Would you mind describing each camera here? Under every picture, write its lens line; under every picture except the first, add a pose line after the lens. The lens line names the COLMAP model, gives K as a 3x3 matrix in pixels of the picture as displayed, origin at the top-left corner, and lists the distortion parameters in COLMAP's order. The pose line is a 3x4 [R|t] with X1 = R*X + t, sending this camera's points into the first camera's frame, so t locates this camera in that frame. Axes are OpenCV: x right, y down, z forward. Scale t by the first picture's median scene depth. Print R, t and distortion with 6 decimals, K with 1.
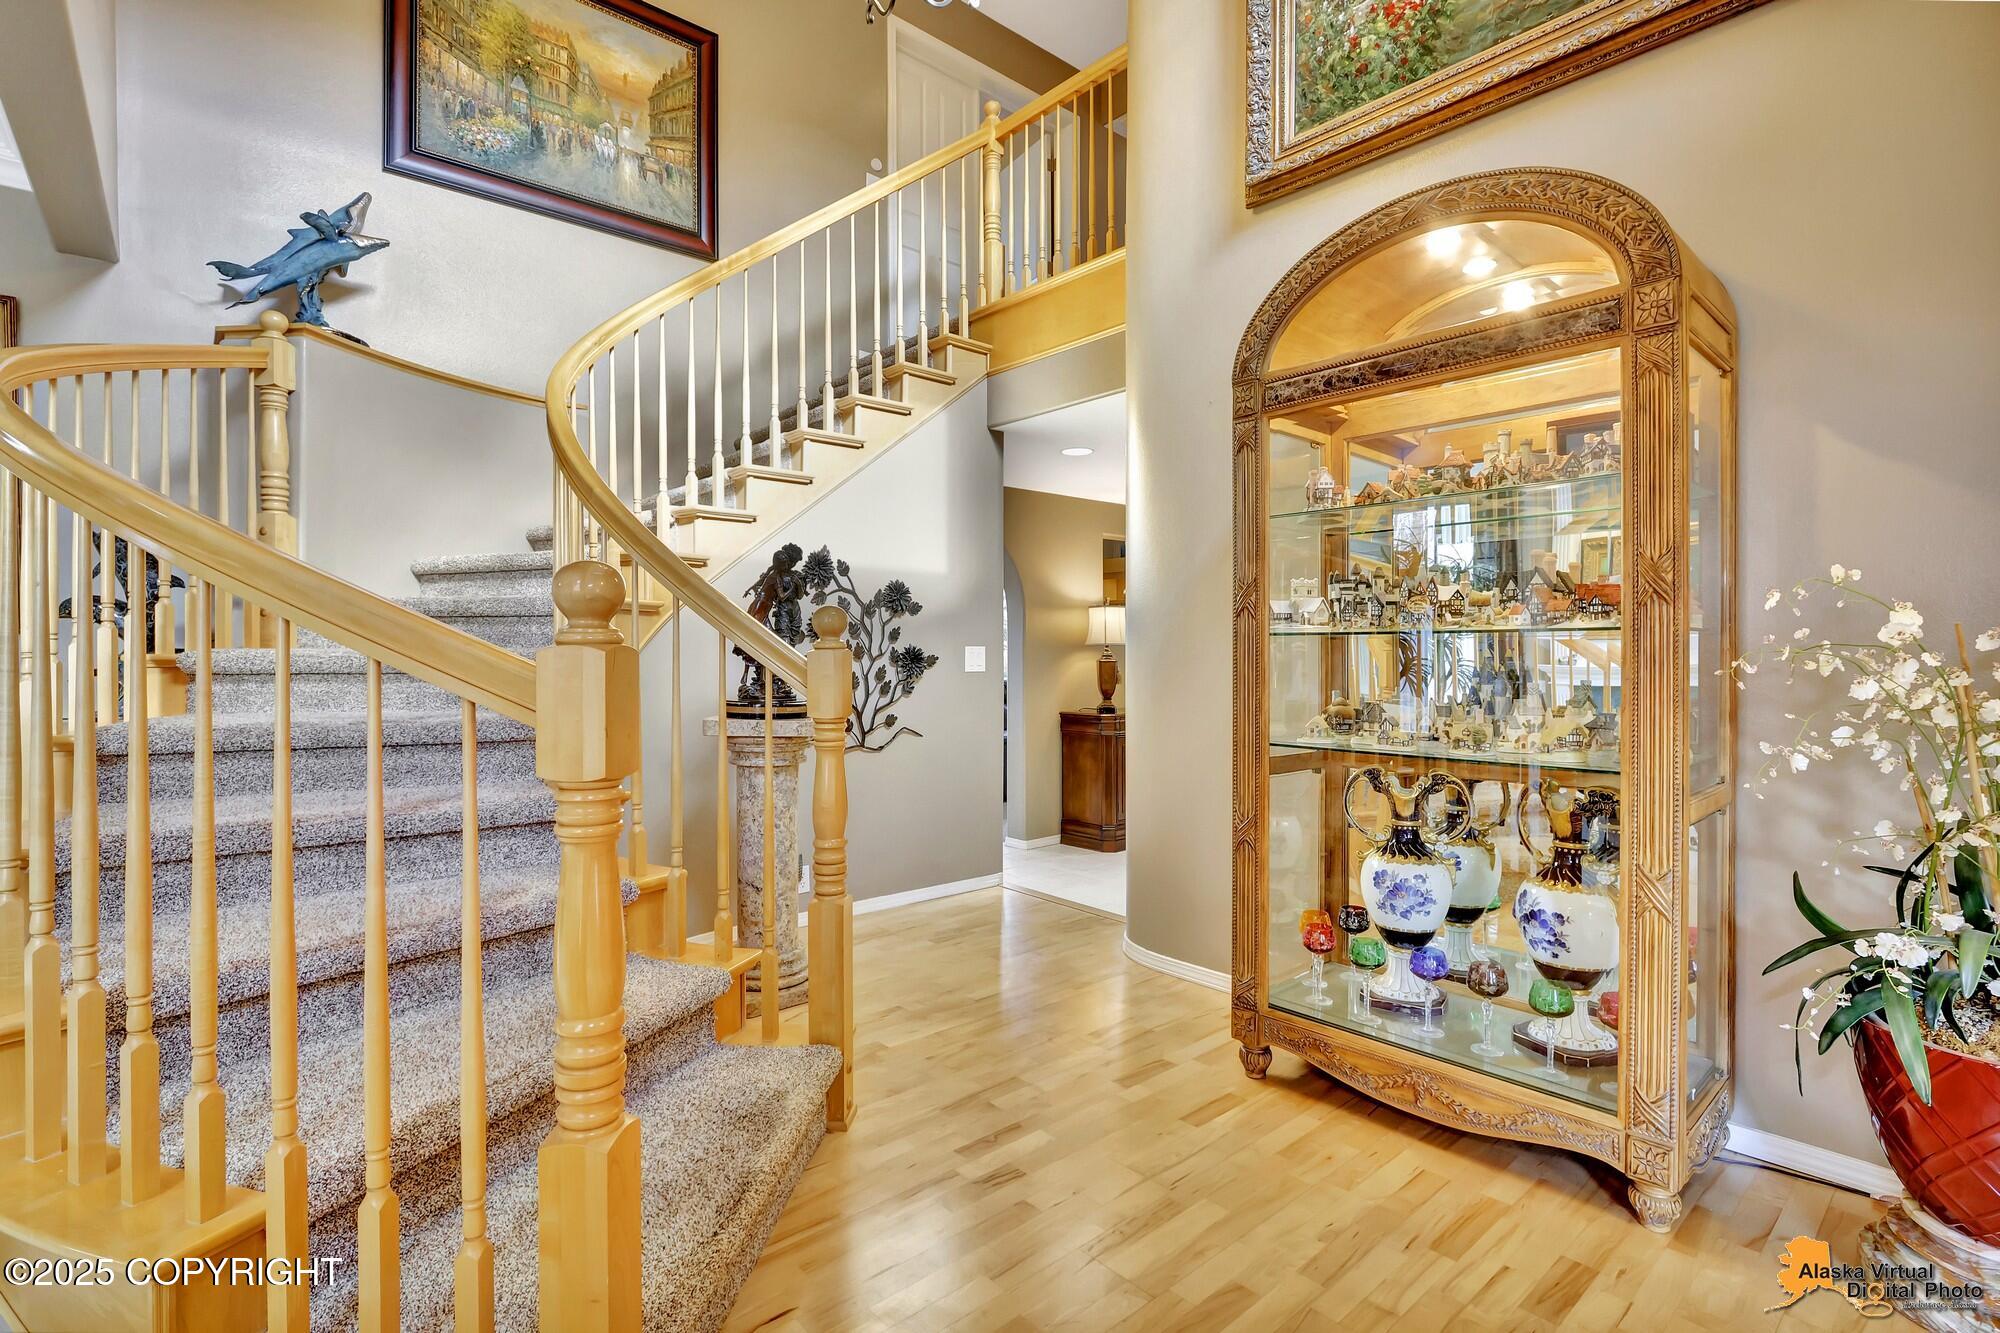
lens RADIAL K [[945.4, 0, 997.2], [0, 945.4, 662.2], [0, 0, 1]] dist [-0.019671, -0.000061]
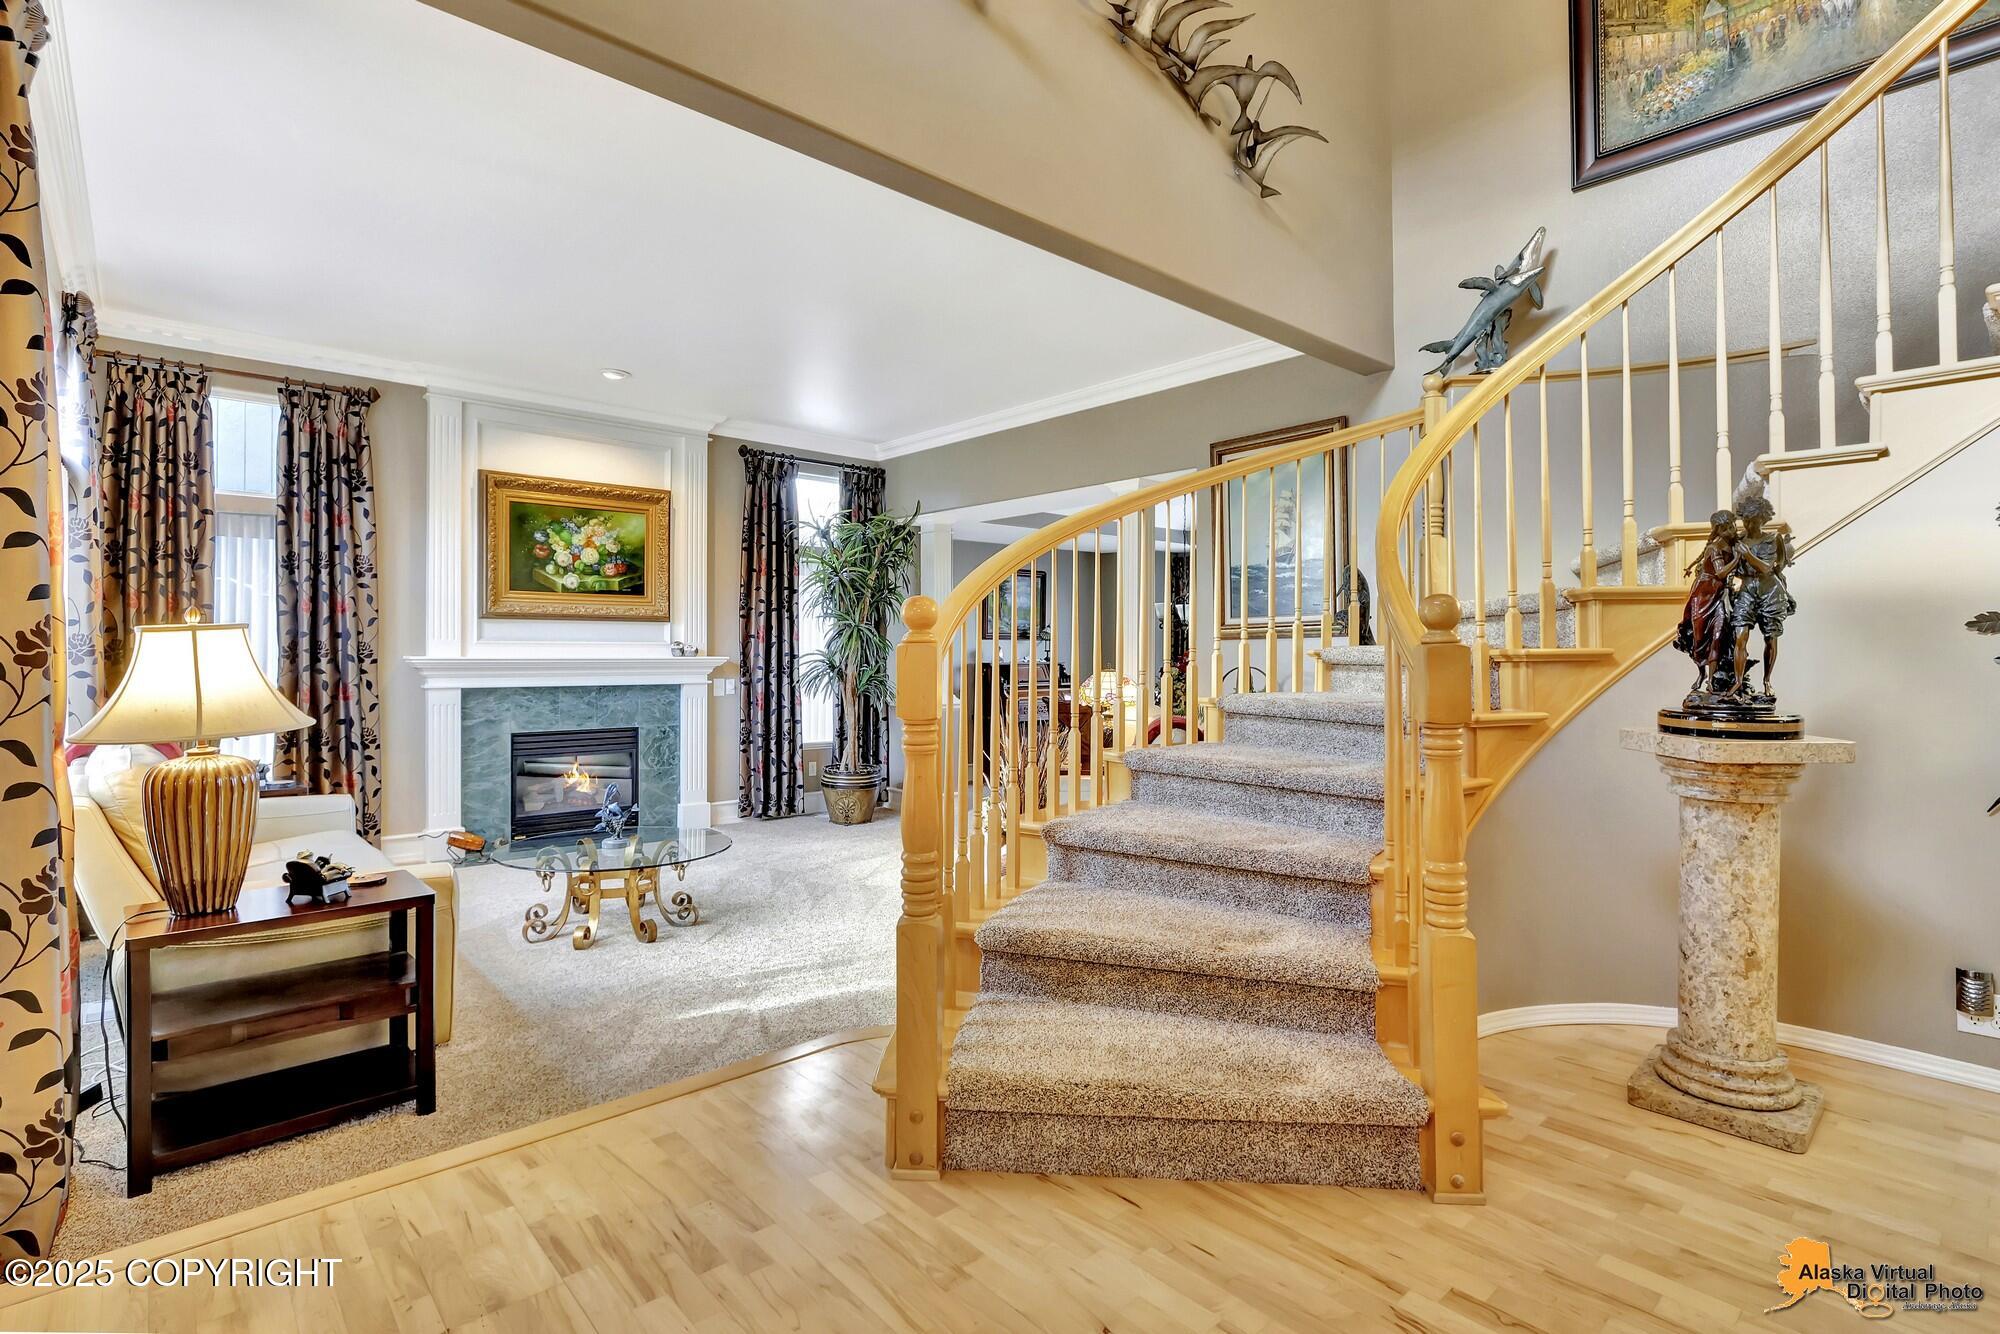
lens RADIAL K [[945.4, 0, 993.6], [0, 945.4, 653.8], [0, 0, 1]] dist [-0.019671, -0.000061]
pose [[0.004899, 0.006251, -0.999968, 0.397235], [-0.004594, 0.999970, 0.006229, -0.006999], [0.999977, 0.004563, 0.004927, 0.335501]]
